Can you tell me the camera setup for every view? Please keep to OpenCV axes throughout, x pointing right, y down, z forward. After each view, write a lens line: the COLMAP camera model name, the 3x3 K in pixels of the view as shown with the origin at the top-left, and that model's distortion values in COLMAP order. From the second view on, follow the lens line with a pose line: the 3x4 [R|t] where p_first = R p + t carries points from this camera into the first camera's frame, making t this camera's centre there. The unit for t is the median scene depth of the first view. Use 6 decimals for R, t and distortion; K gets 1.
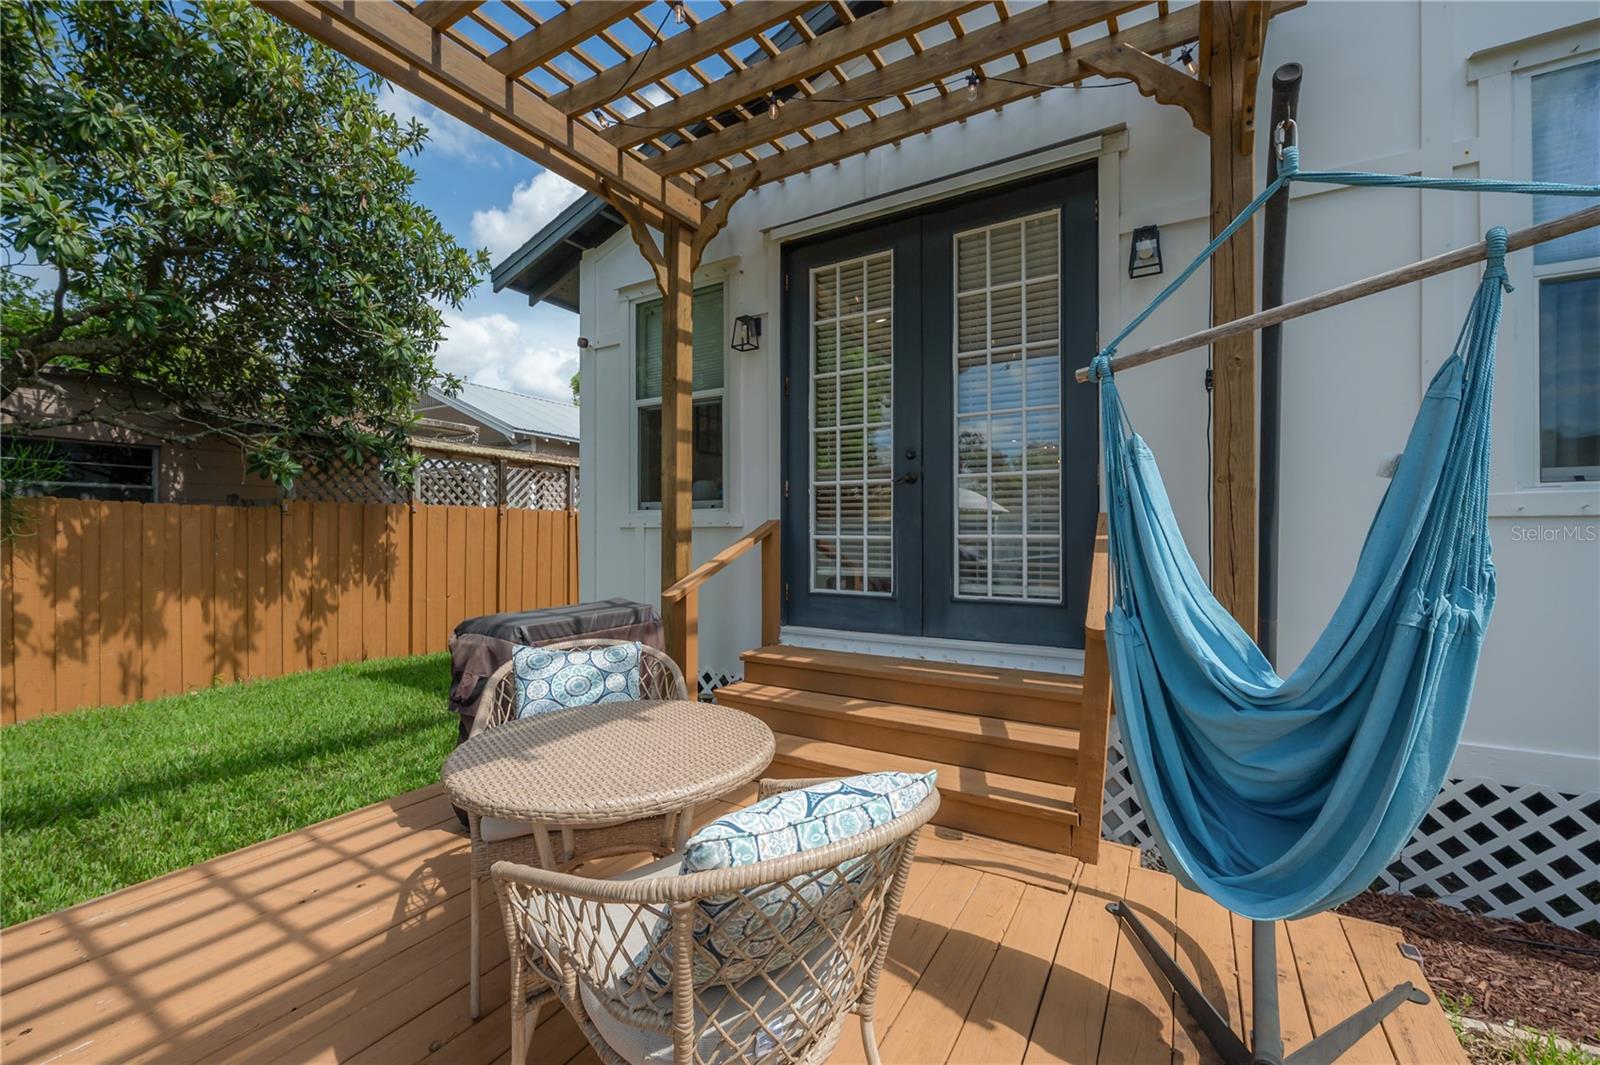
lens RADIAL K [[682.7, 0, 793.0], [0, 682.7, 515.6], [0, 0, 1]] dist [-0.002842, -0.000553]
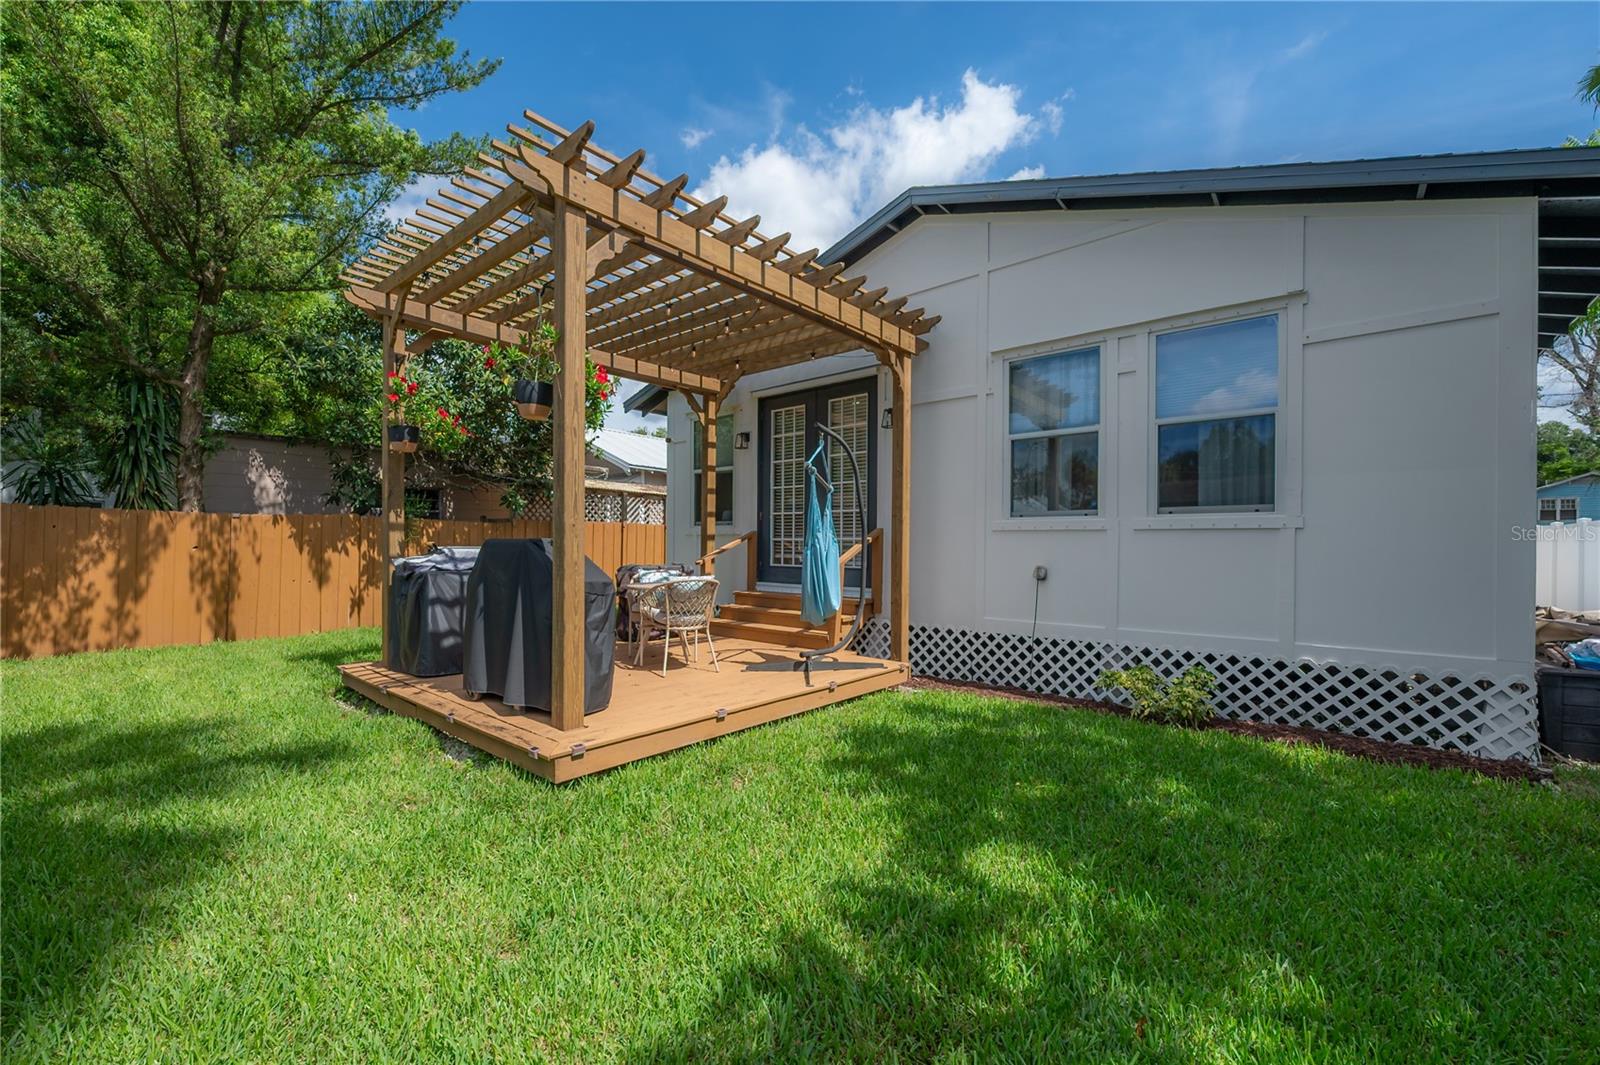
lens RADIAL K [[652.8, 0, 776.7], [0, 652.8, 511.7], [0, 0, 1]] dist [-0.001983, -0.000213]
pose [[0.987453, 0.000340, -0.157910, 0.351574], [-0.004307, 0.999684, -0.024781, -0.003136], [0.157852, 0.025150, 0.987142, -0.946870]]
